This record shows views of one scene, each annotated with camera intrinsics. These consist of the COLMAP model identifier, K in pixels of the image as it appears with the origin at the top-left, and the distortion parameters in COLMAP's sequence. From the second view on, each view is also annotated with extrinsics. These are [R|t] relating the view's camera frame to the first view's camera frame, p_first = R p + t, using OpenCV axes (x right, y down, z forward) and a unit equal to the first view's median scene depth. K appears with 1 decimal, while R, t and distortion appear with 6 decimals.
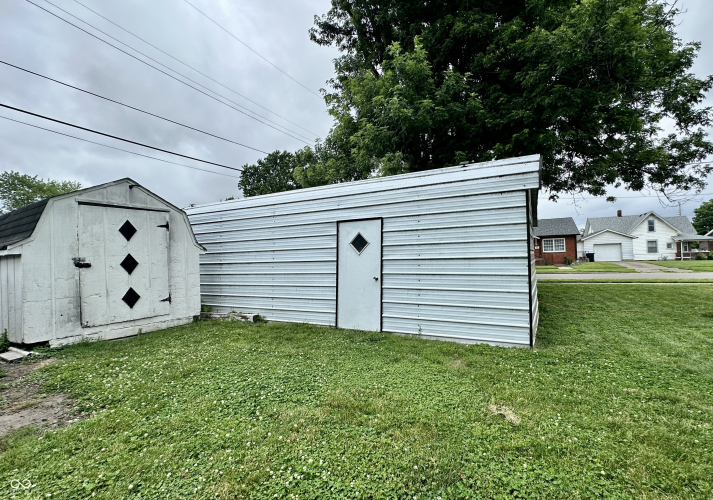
lens RADIAL K [[320.1, 0, 383.5], [0, 320.1, 250.3], [0, 0, 1]] dist [-0.001763, 0.000689]
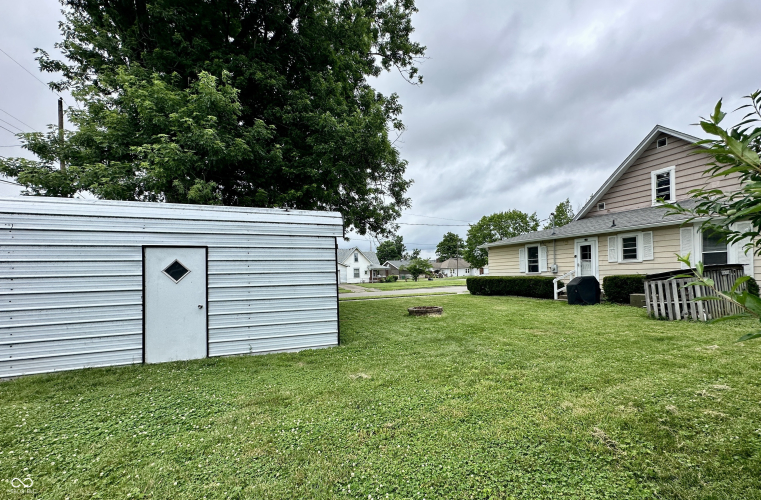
lens RADIAL K [[313.4, 0, 396.1], [0, 313.4, 277.4], [0, 0, 1]] dist [0.000856, 0.000528]
pose [[0.669496, 0.002178, 0.742812, -0.331265], [-0.009068, 0.999945, 0.005241, -0.014037], [-0.742760, -0.010245, 0.669479, -0.116852]]
